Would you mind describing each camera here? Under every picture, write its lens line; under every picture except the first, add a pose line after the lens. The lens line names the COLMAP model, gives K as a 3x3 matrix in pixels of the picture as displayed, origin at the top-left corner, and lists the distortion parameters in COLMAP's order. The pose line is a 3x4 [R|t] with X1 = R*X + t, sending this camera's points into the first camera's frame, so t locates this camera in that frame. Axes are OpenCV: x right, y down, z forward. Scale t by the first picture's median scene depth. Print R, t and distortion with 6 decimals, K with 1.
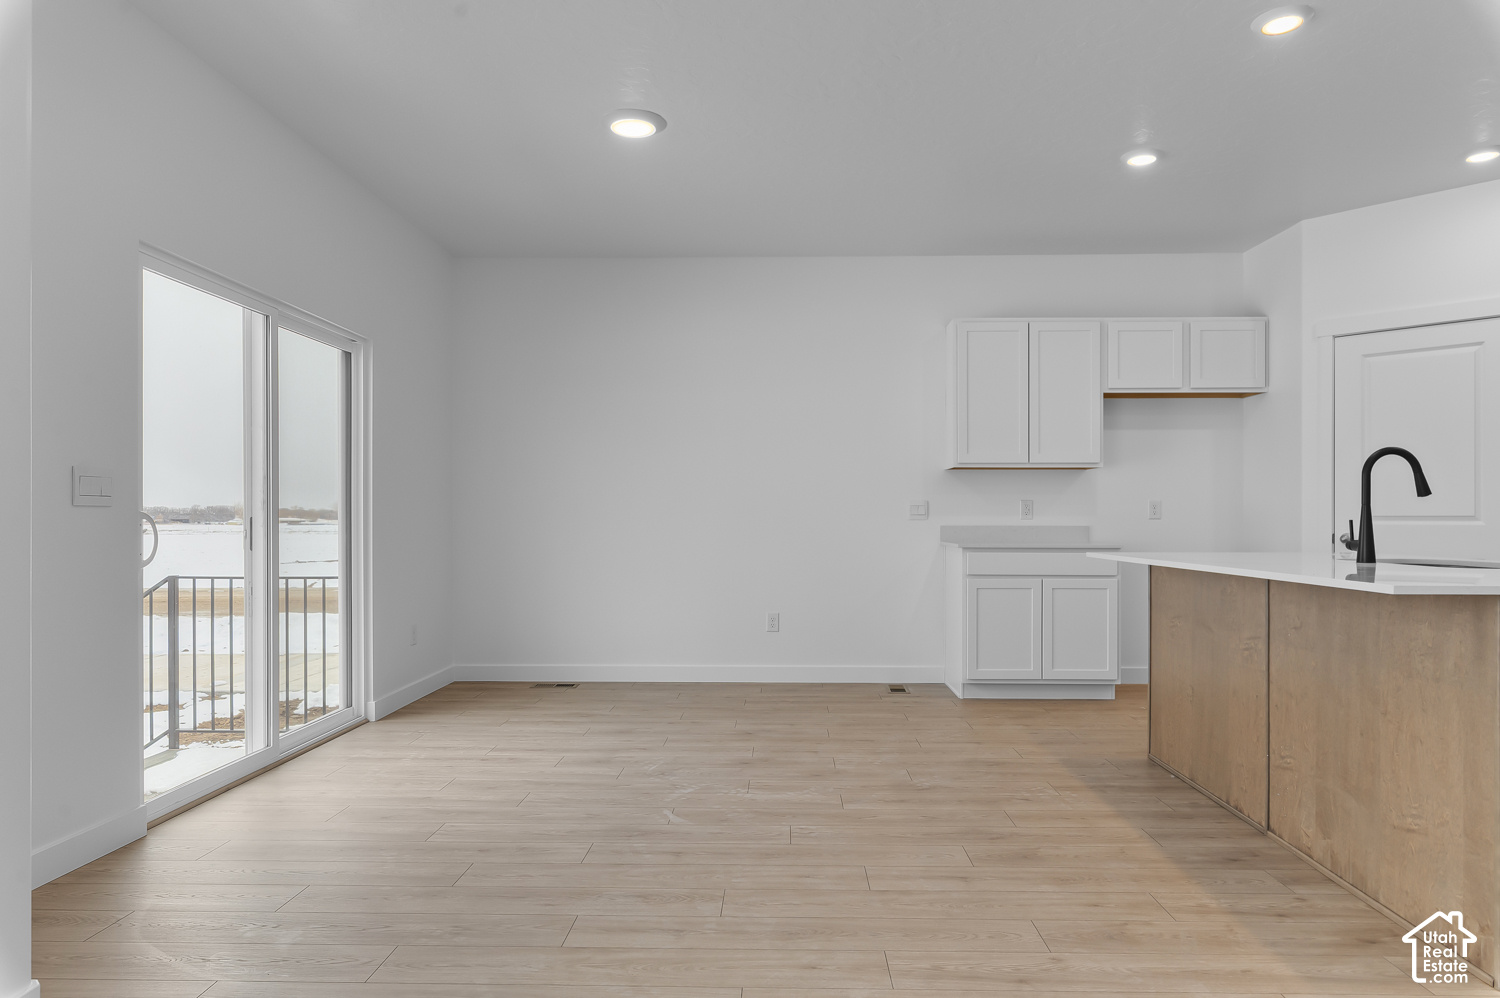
lens RADIAL K [[921.6, 0, 750.0], [0, 921.6, 499.0], [0, 0, 1]] dist [-0.041764, -0.001517]
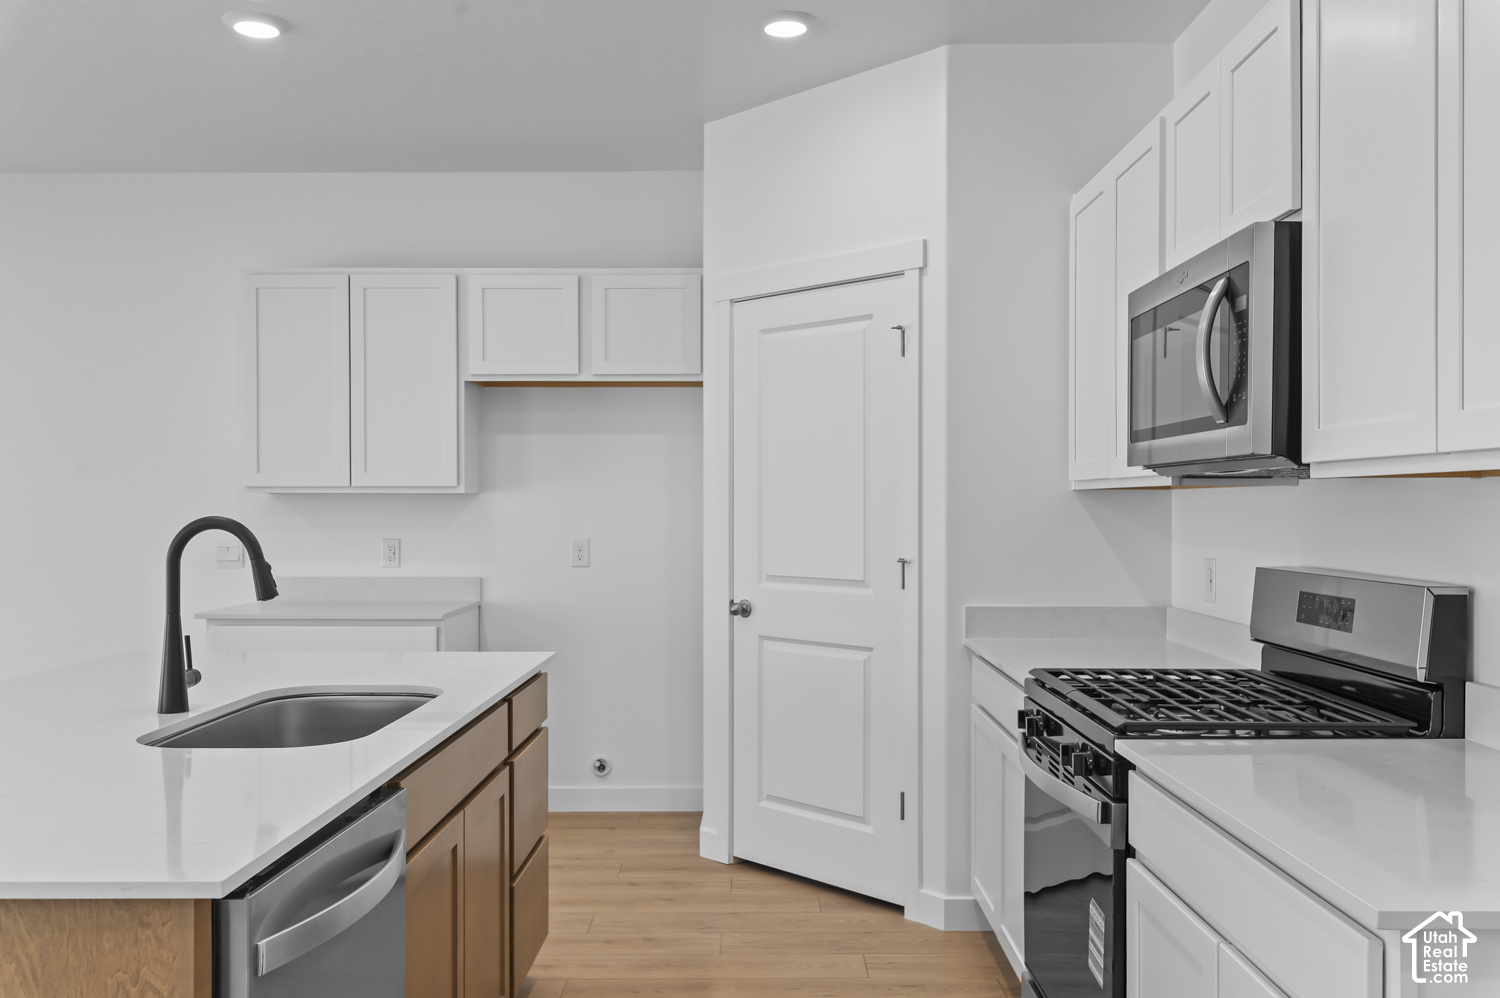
lens RADIAL K [[1276.6, 0, 750.0], [0, 1276.6, 499.0], [0, 0, 1]] dist [0.015614, 0.003229]
pose [[0.998650, -0.002268, 0.051889, 0.549682], [0.001456, 0.999876, 0.015679, -0.045134], [-0.051918, -0.015583, 0.998530, 0.059663]]
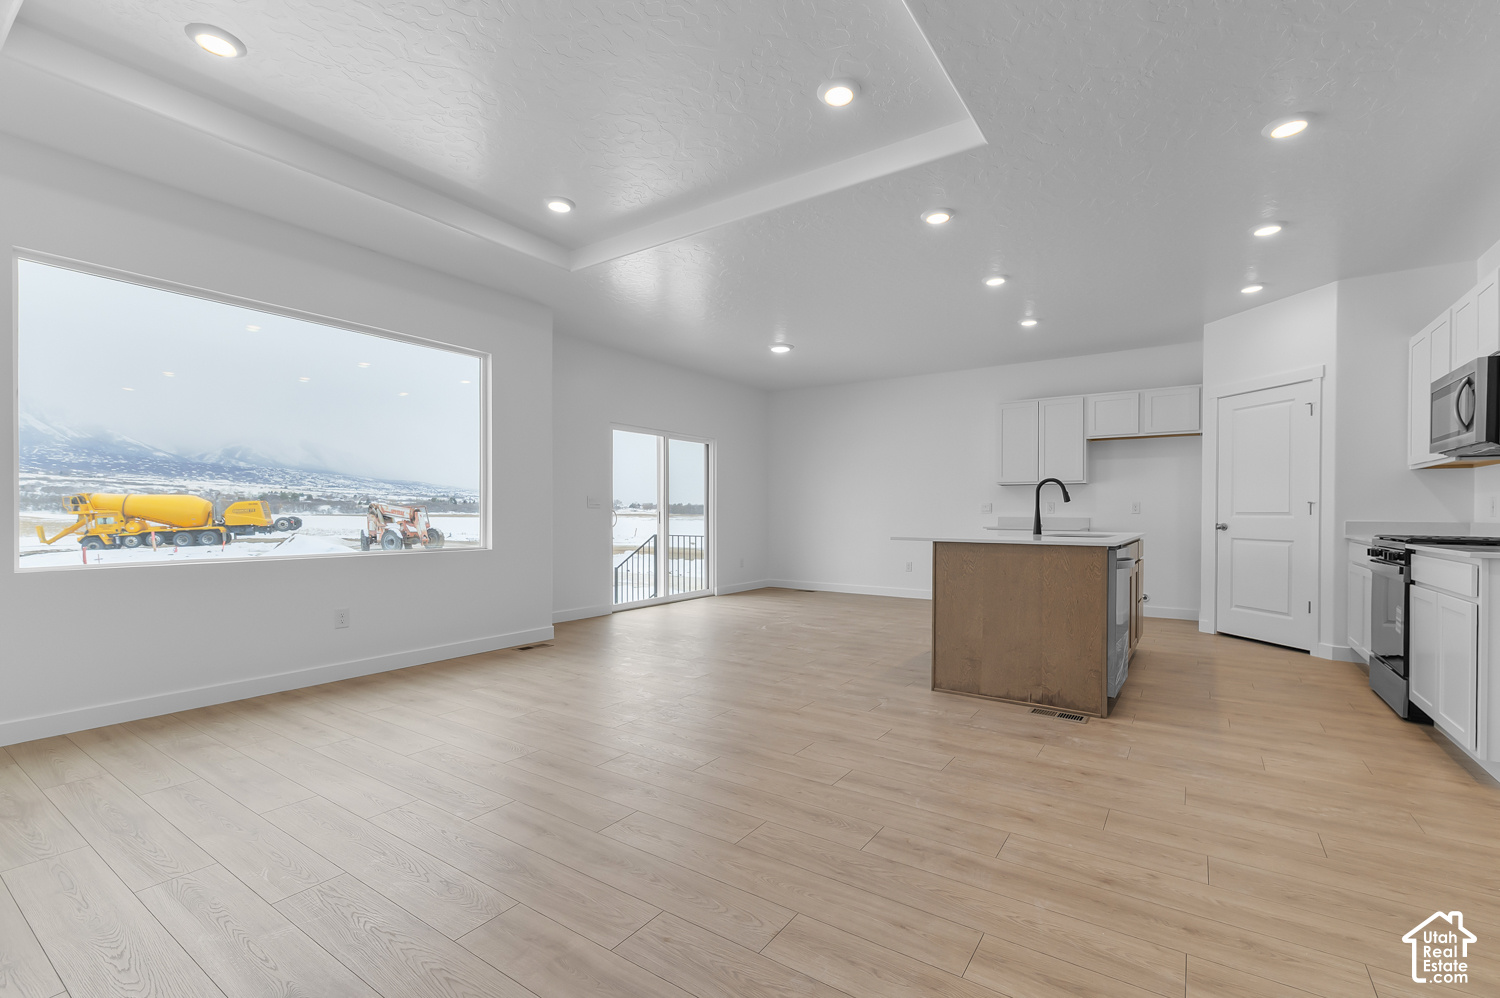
lens RADIAL K [[654.4, 0, 752.8], [0, 654.4, 517.1], [0, 0, 1]] dist [0.001102, -0.000201]
pose [[0.860447, 0.002650, -0.509533, 0.476598], [0.010709, 0.999672, 0.023284, -0.006517], [0.509428, -0.025491, 0.860136, -0.364842]]
